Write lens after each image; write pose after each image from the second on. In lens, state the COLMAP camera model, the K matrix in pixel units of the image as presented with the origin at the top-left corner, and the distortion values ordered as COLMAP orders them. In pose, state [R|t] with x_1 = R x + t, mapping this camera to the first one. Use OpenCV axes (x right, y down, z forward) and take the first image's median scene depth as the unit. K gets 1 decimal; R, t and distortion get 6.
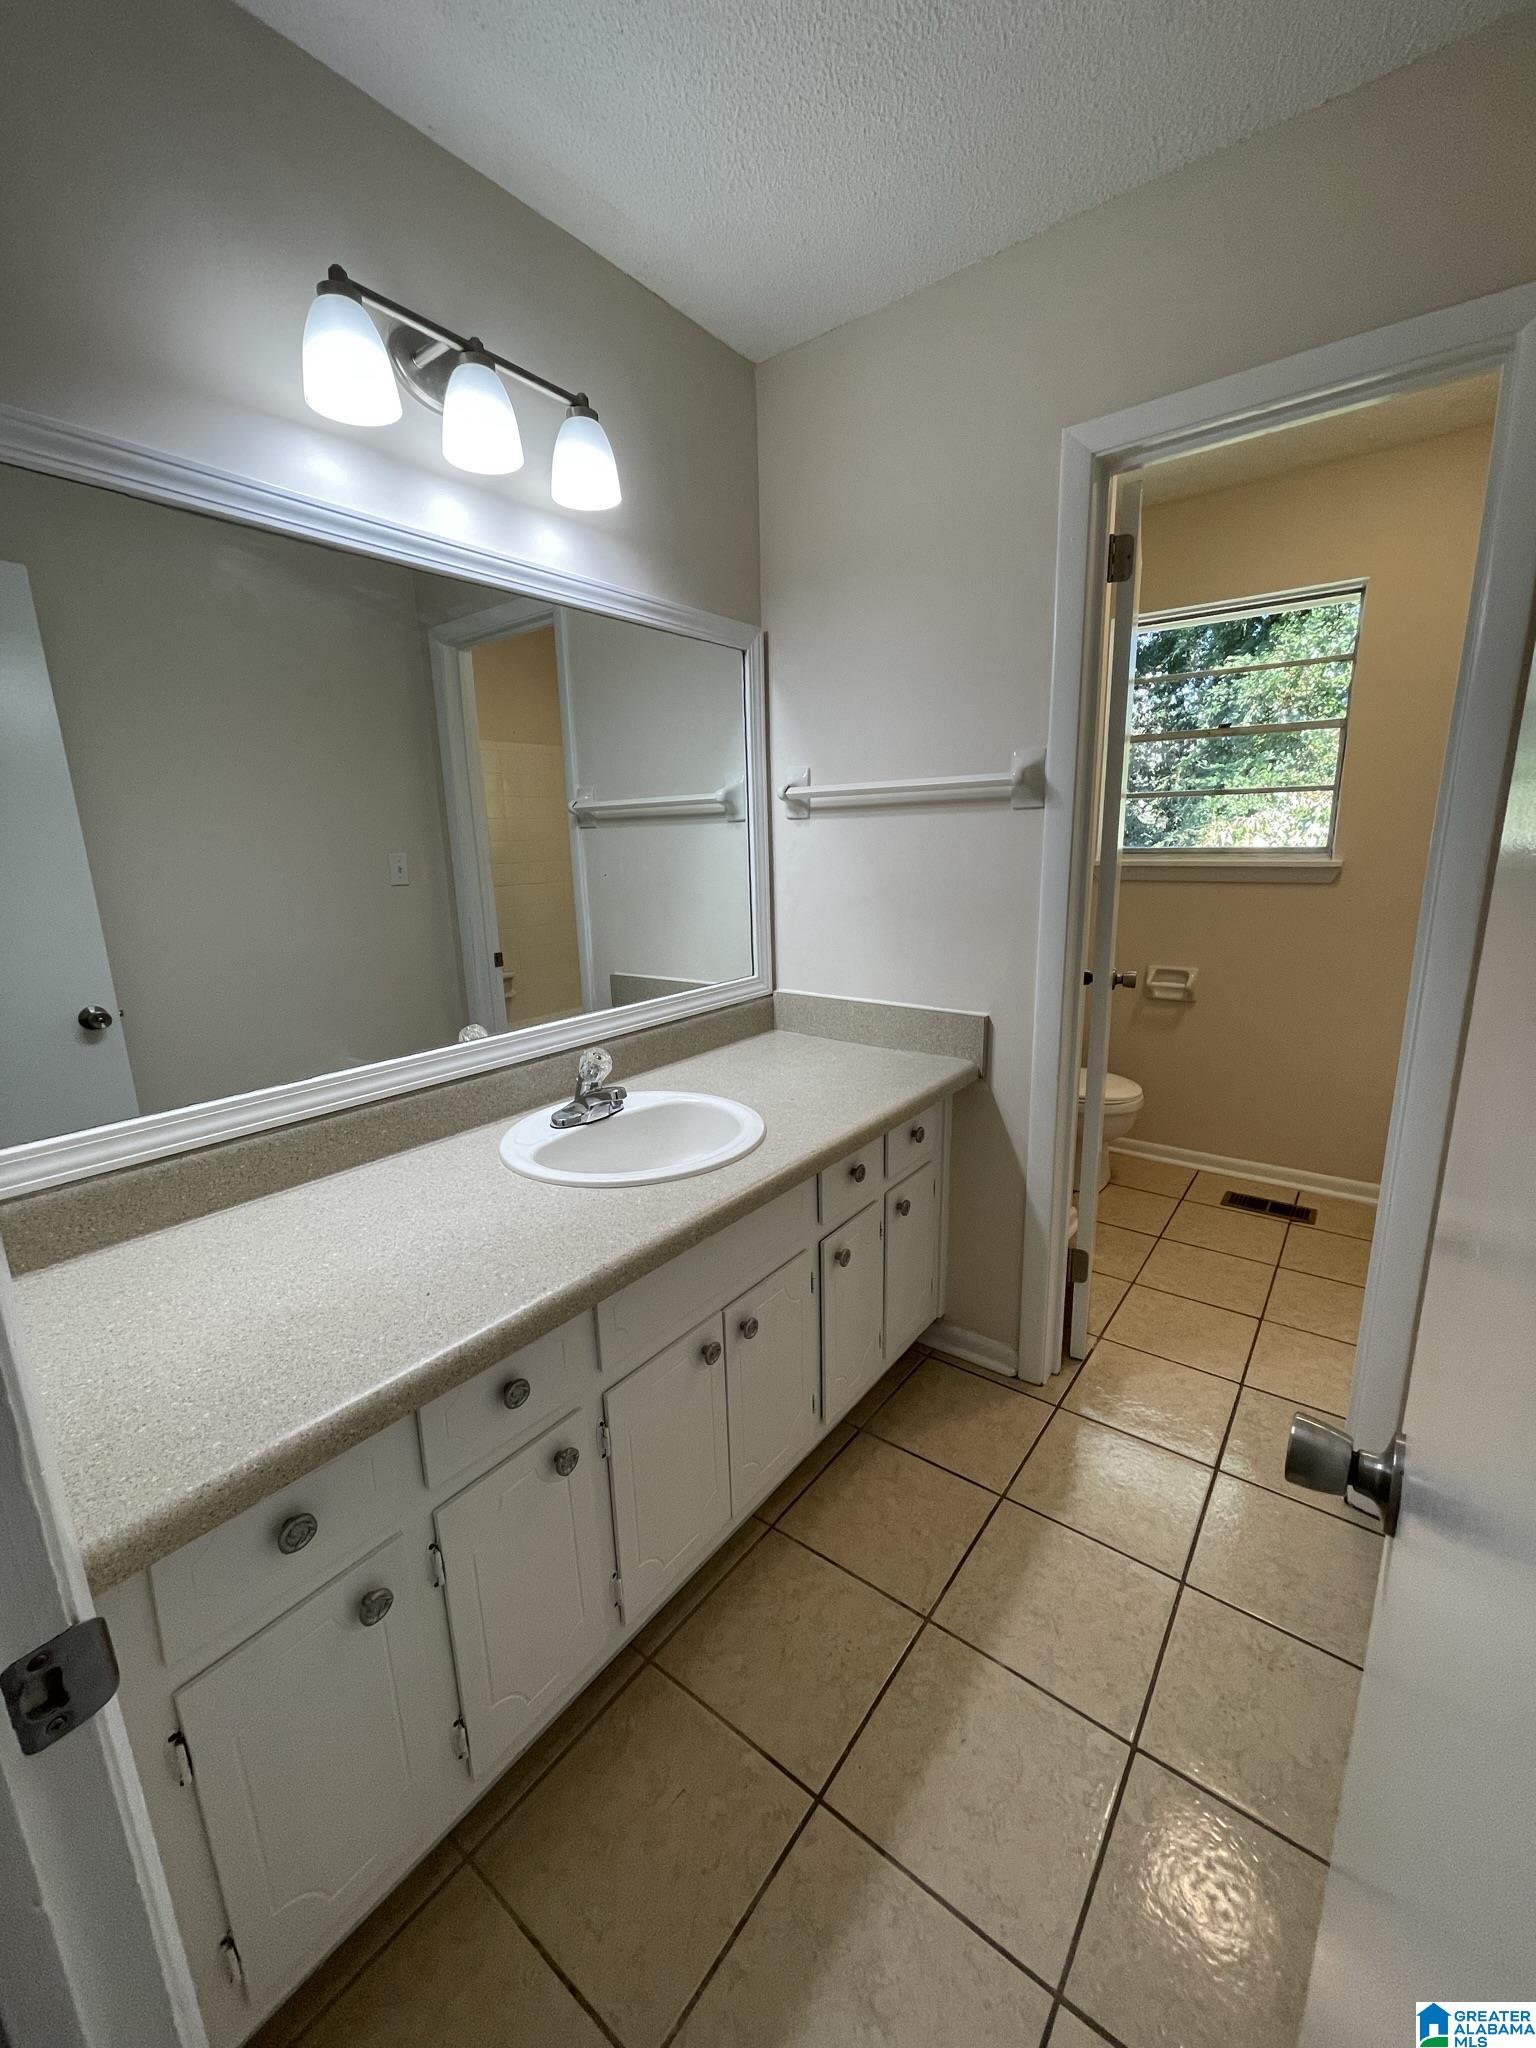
lens RADIAL K [[824.9, 0, 770.3], [0, 824.9, 1025.1], [0, 0, 1]] dist [0.008262, -0.000097]
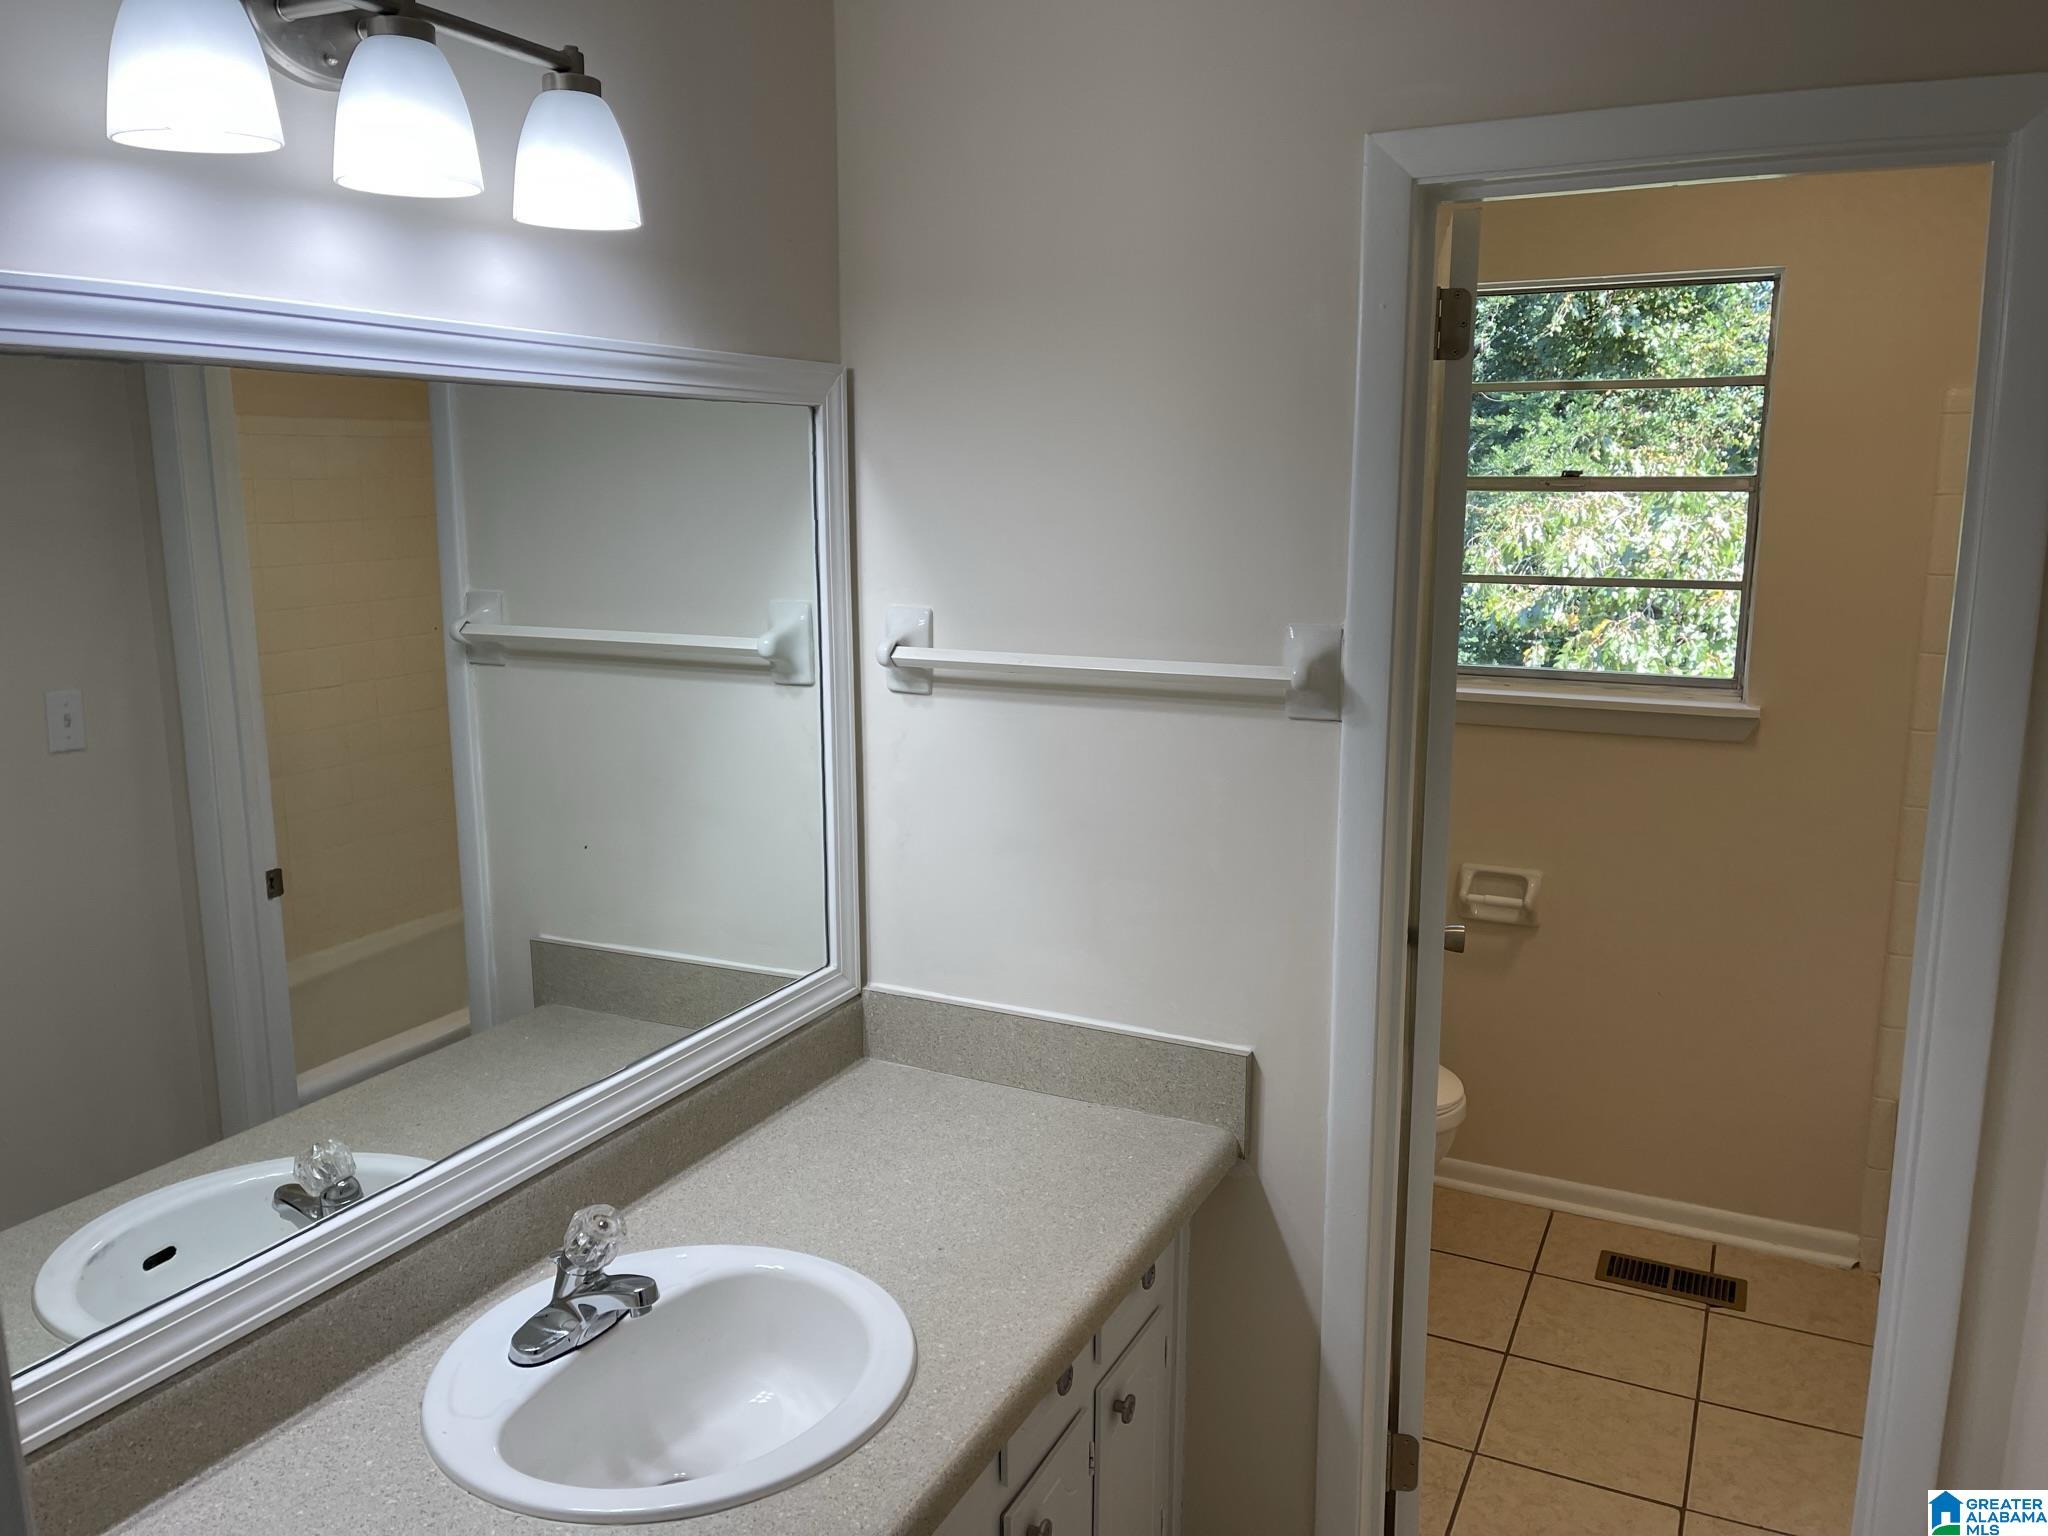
lens RADIAL K [[1556.0, 0, 1023.2], [0, 1556.0, 769.7], [0, 0, 1]] dist [0.069771, -0.018250]
pose [[0.981736, -0.012054, 0.189864, -0.090164], [0.019835, 0.999037, -0.039136, -0.148651], [-0.189210, 0.042188, 0.981030, -0.059407]]
